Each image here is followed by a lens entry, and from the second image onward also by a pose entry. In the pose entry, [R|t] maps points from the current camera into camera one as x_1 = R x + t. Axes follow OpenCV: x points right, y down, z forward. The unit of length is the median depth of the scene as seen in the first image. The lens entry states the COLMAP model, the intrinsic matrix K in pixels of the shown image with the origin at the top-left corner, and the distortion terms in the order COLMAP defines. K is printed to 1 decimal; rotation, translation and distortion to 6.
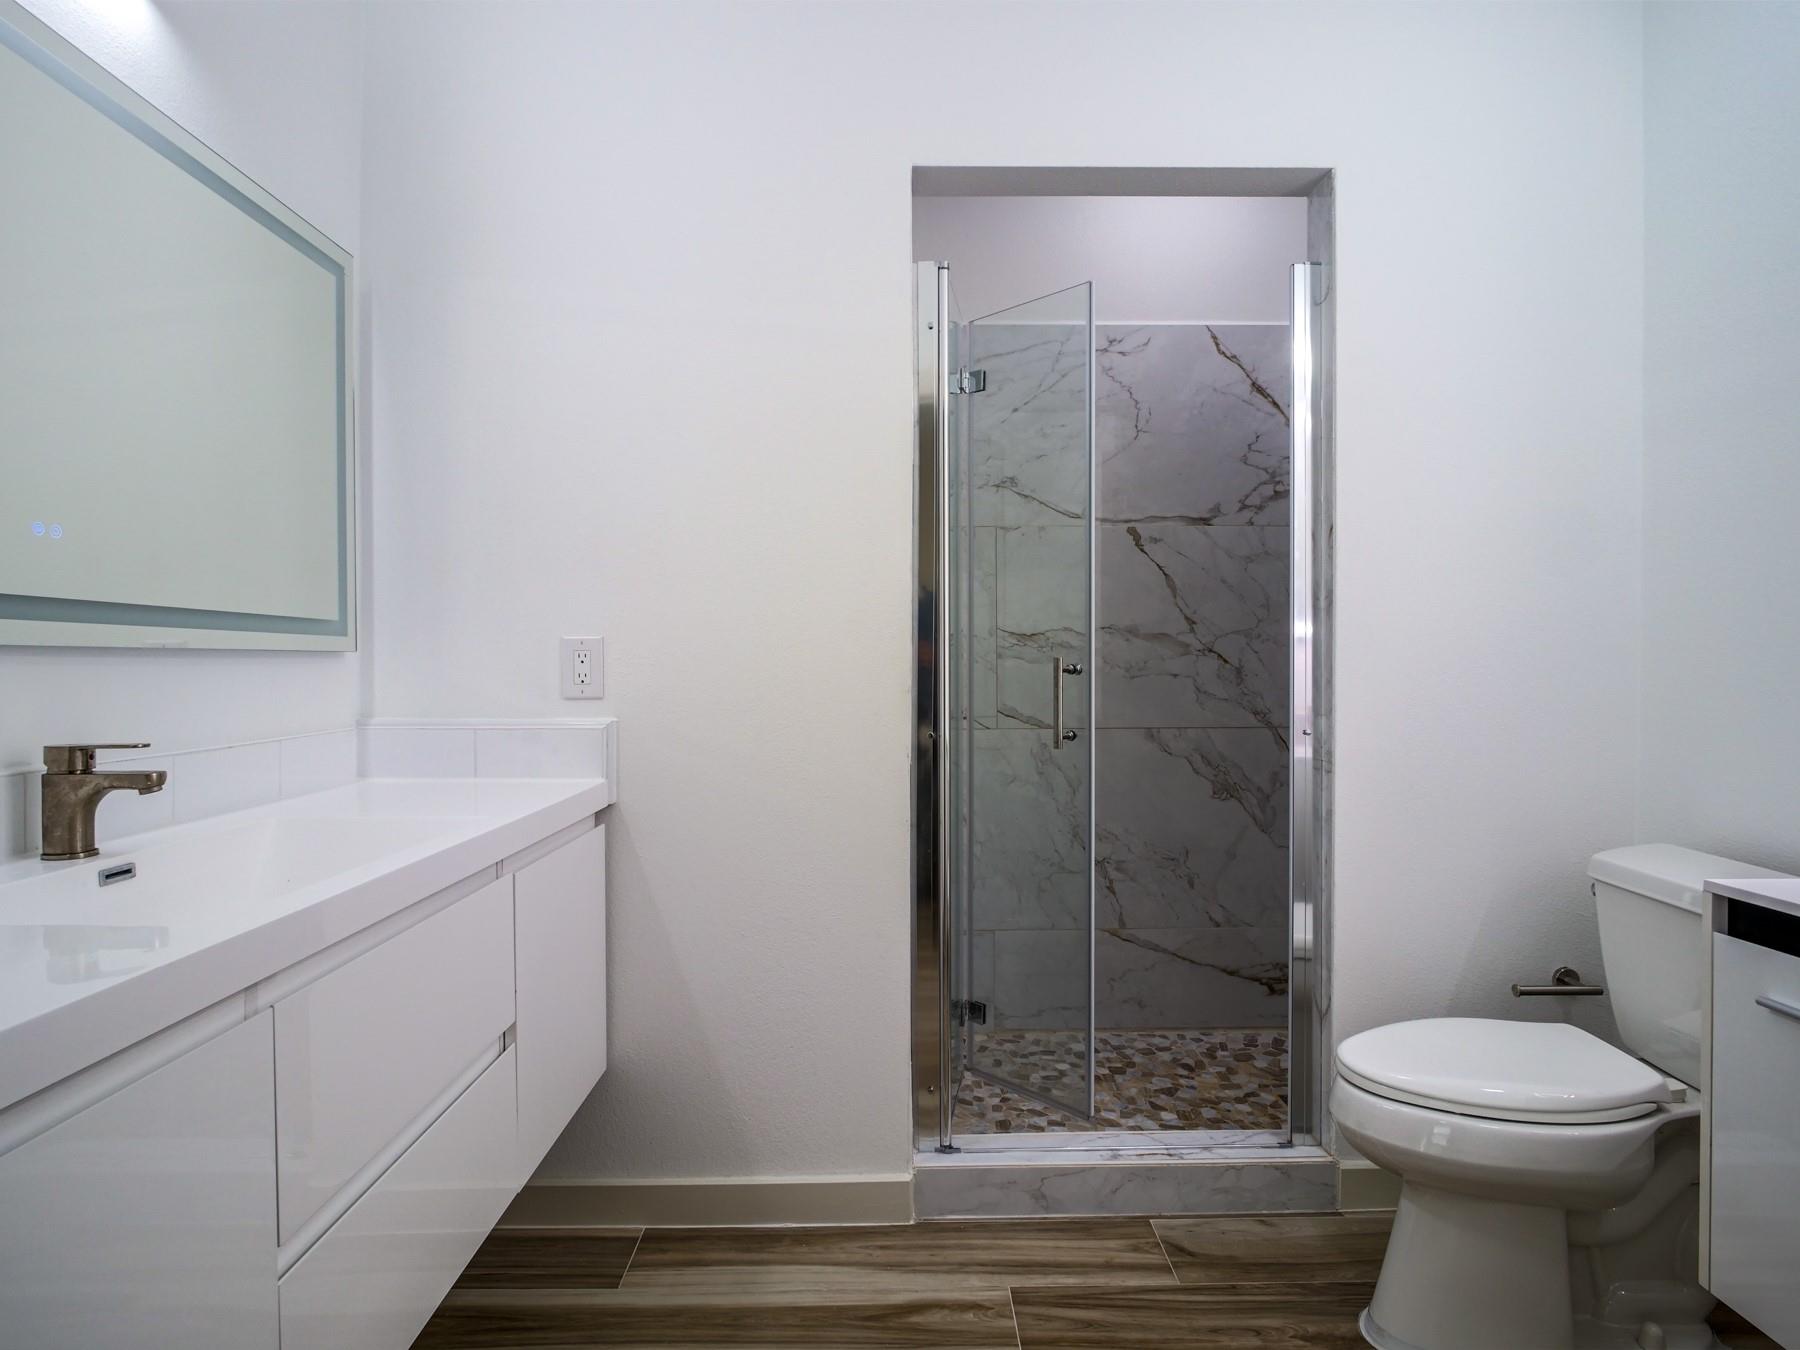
lens RADIAL K [[975.1, 0, 898.0], [0, 975.1, 662.8], [0, 0, 1]] dist [-0.011079, -0.001629]
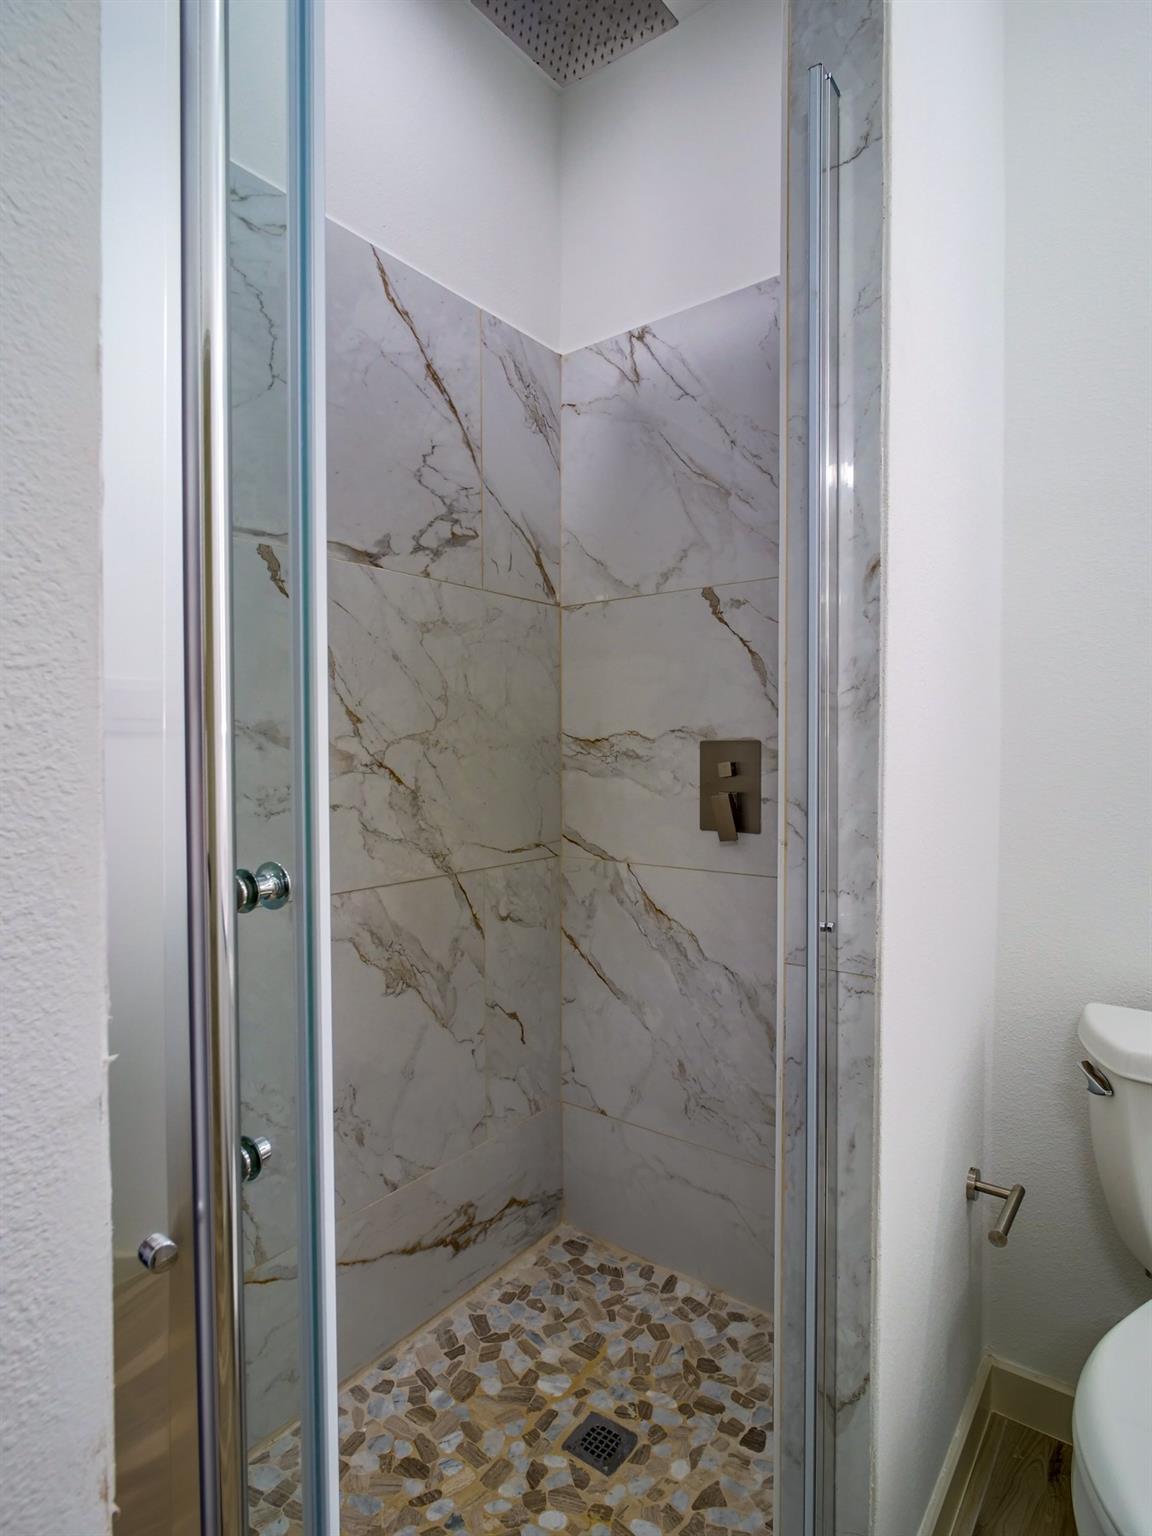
lens RADIAL K [[832.1, 0, 573.6], [0, 832.1, 772.7], [0, 0, 1]] dist [-0.011079, -0.001629]
pose [[0.614636, -0.020432, 0.788546, -0.028838], [0.008161, 0.999776, 0.019544, -0.017196], [-0.788768, -0.005577, 0.614665, 0.568351]]
